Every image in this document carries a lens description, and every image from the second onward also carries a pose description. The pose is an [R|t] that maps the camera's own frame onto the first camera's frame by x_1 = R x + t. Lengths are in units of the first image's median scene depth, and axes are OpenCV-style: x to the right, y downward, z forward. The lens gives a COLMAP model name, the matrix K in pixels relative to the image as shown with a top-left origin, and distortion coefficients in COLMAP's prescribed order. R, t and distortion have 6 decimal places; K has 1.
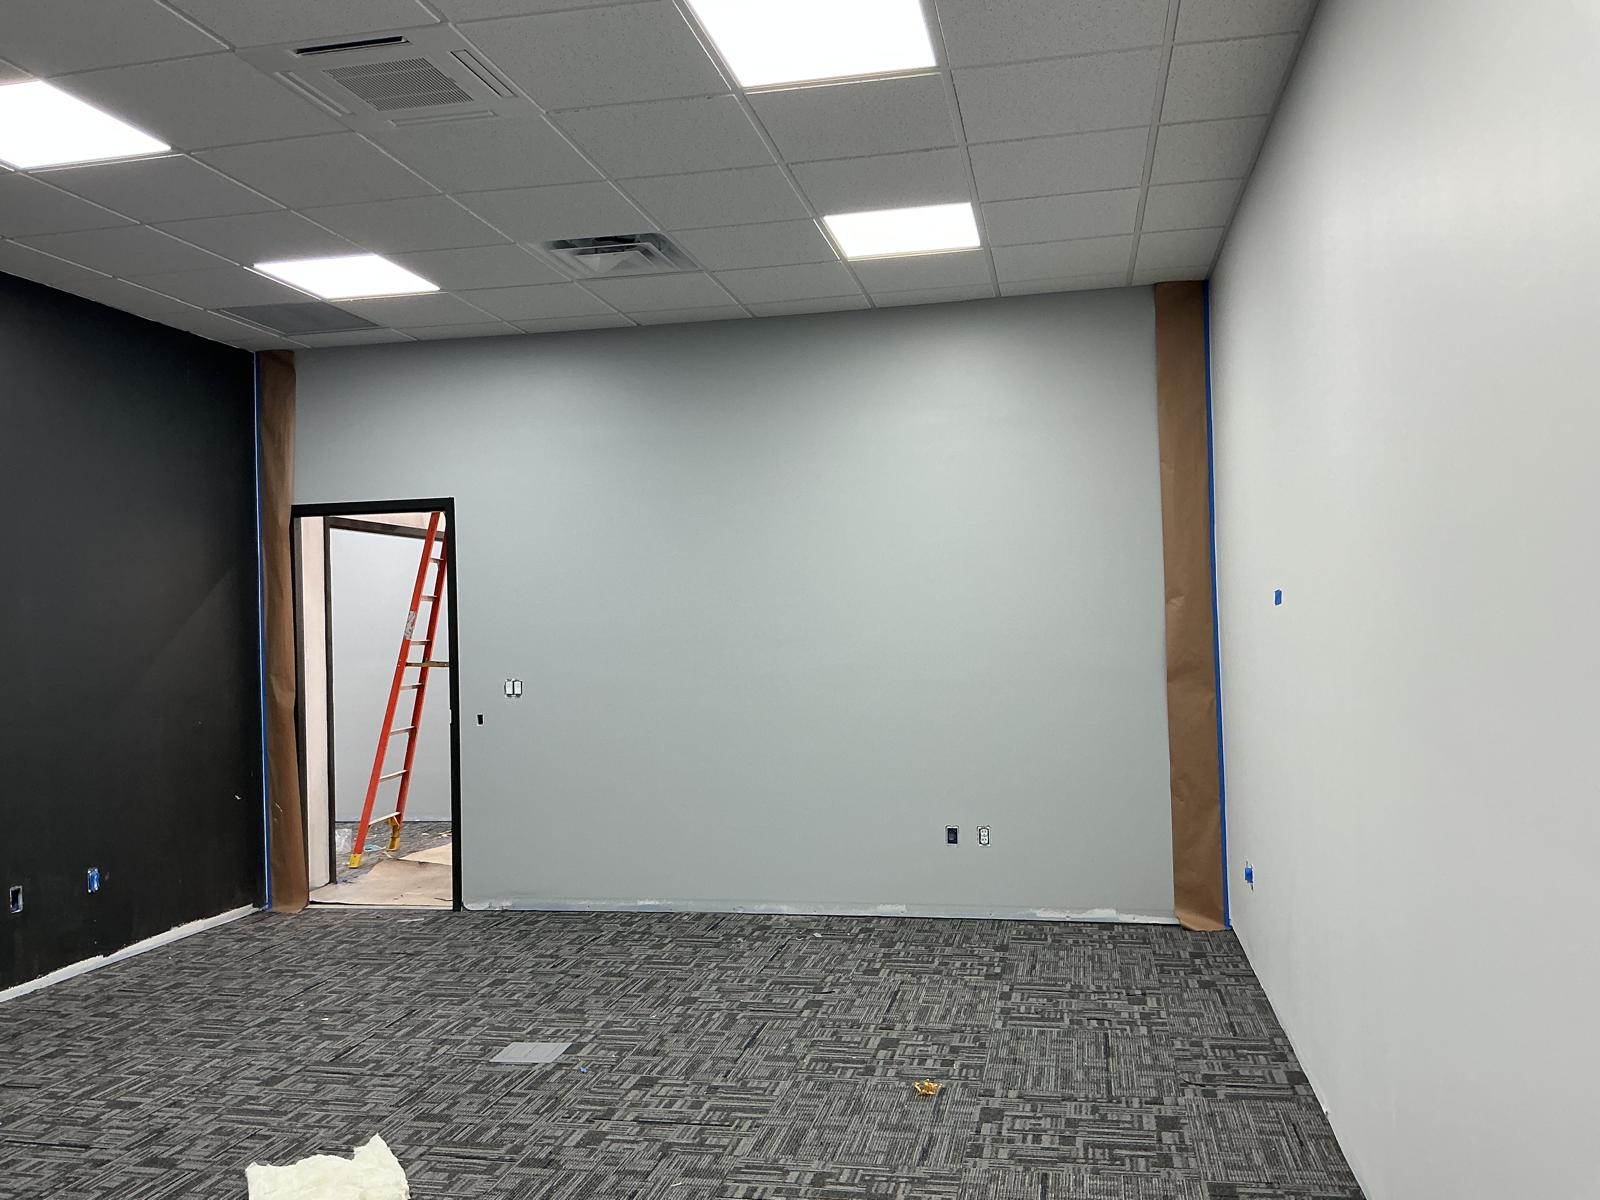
lens RADIAL K [[1315.8, 0, 801.8], [0, 1315.8, 599.0], [0, 0, 1]] dist [0.015108, -0.022107]
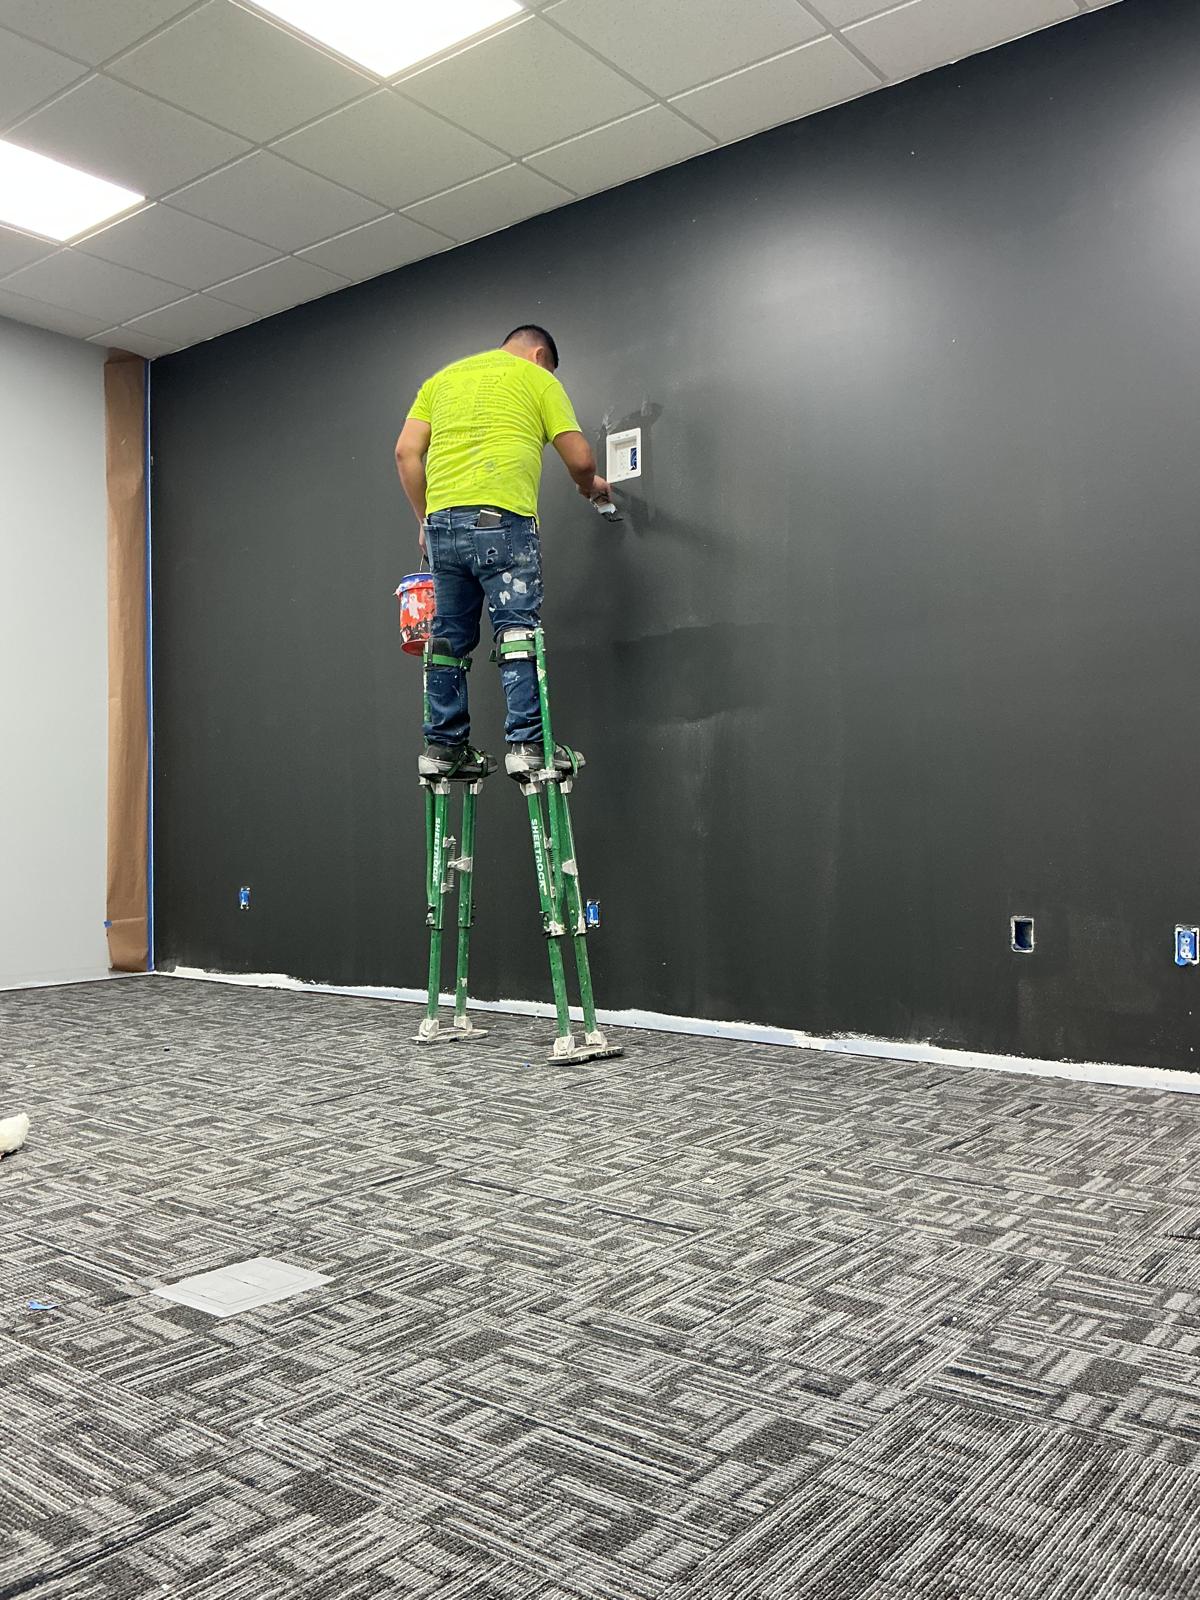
lens RADIAL K [[1315.8, 0, 607.4], [0, 1315.8, 800.5], [0, 0, 1]] dist [0.015108, -0.022107]
pose [[-0.439186, 0.021422, -0.898141, 0.149480], [0.038952, 0.999230, 0.004785, 0.161063], [0.897551, -0.032882, -0.439682, 1.244839]]
